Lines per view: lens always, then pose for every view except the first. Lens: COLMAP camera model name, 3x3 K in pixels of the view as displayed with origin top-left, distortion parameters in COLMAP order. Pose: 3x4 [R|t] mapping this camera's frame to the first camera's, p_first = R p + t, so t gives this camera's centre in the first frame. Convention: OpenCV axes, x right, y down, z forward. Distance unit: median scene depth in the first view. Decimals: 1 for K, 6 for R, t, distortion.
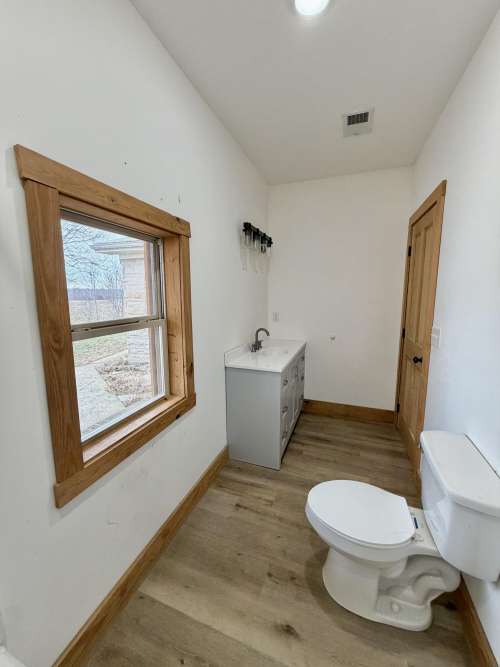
lens RADIAL K [[263.7, 0, 249.3], [0, 263.7, 330.8], [0, 0, 1]] dist [-0.000498, -0.000179]
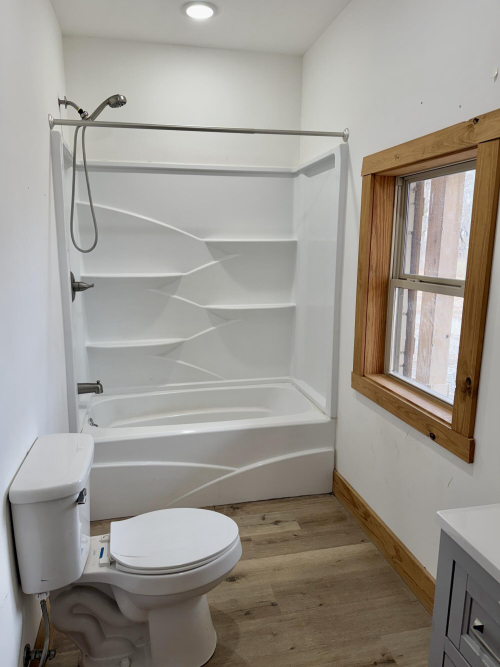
lens RADIAL K [[465.6, 0, 250.0], [0, 465.6, 333.5], [0, 0, 1]] dist [0.097374, -0.128979]
pose [[-0.833500, 0.099019, -0.543574, 0.808516], [-0.084692, 0.949287, 0.302789, -0.263653], [0.545989, 0.298411, -0.782845, 1.785984]]
